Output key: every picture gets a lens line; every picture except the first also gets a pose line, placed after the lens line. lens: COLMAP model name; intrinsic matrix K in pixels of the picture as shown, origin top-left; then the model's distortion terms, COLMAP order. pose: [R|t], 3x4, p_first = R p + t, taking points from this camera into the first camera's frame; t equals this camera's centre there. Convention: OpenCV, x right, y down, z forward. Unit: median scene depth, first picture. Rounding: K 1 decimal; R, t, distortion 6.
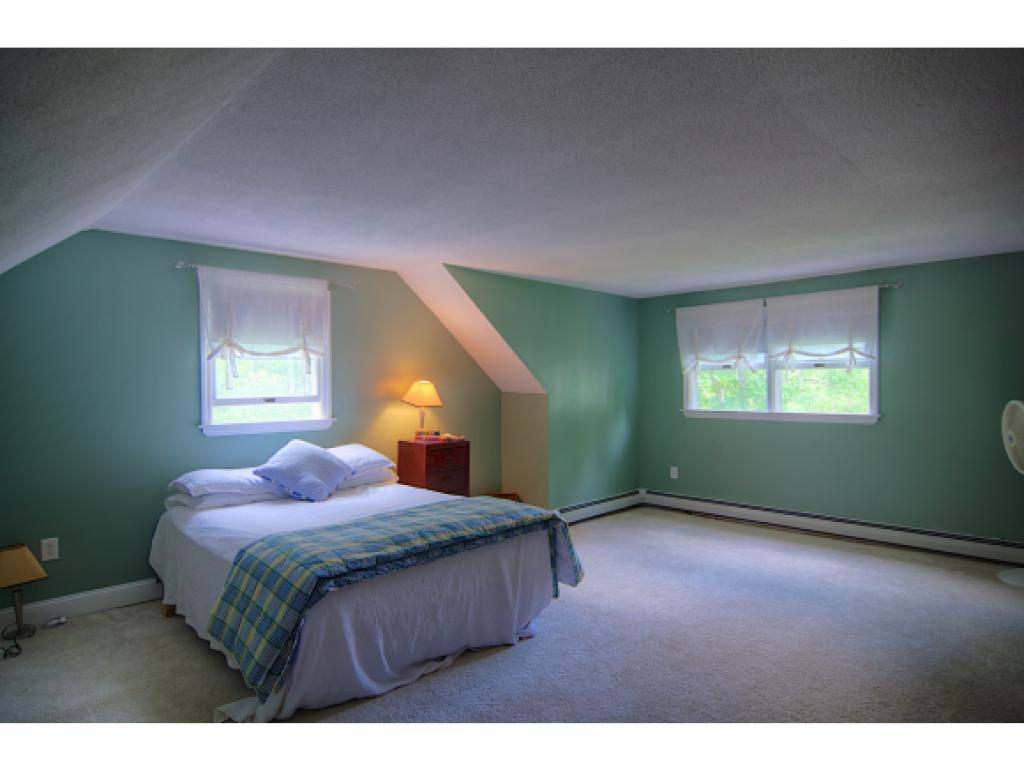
lens RADIAL K [[590.1, 0, 515.2], [0, 590.1, 387.6], [0, 0, 1]] dist [-0.010106, -0.003185]
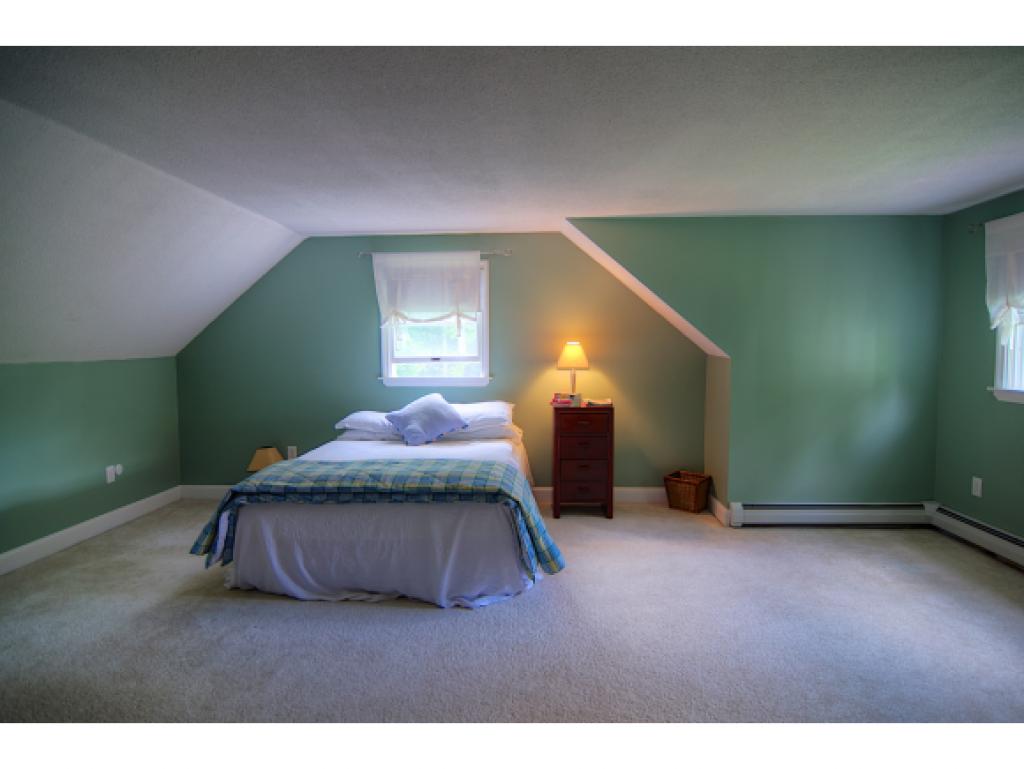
lens RADIAL K [[590.1, 0, 515.2], [0, 590.1, 387.6], [0, 0, 1]] dist [-0.010106, -0.003185]
pose [[0.672011, 0.053692, -0.738592, 0.613660], [-0.004963, 0.997672, 0.068010, -0.003671], [0.740524, -0.042038, 0.670714, 0.335328]]
